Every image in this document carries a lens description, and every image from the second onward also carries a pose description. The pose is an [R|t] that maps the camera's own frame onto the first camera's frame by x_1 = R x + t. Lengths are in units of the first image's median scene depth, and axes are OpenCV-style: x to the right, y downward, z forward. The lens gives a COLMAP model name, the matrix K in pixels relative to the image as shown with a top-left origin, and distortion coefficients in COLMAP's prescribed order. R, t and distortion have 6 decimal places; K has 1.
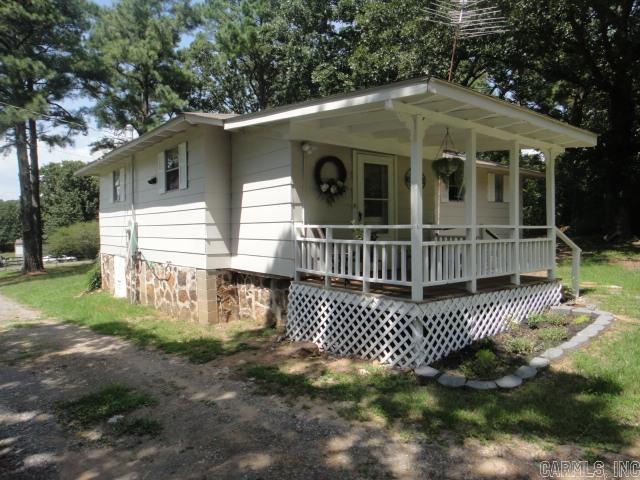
lens RADIAL K [[442.5, 0, 320.7], [0, 442.5, 236.4], [0, 0, 1]] dist [0.003791, -0.006604]
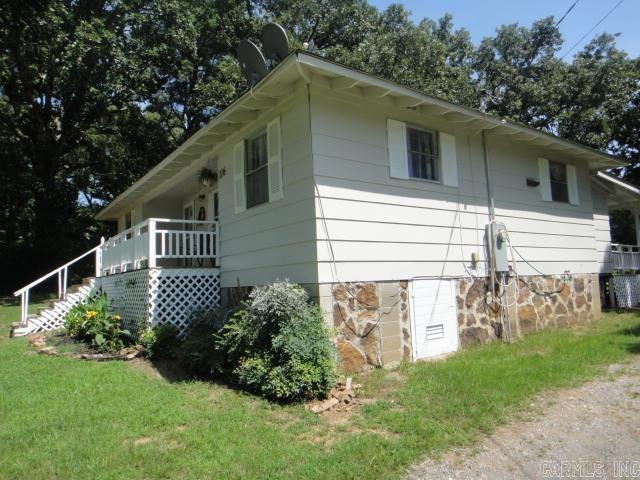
lens RADIAL K [[442.5, 0, 320.7], [0, 442.5, 236.4], [0, 0, 1]] dist [0.003791, -0.006604]
pose [[0.045788, 0.092719, 0.994639, -1.404146], [0.040145, 0.994708, -0.094574, 0.051531], [-0.998144, 0.044260, 0.041823, 1.546391]]
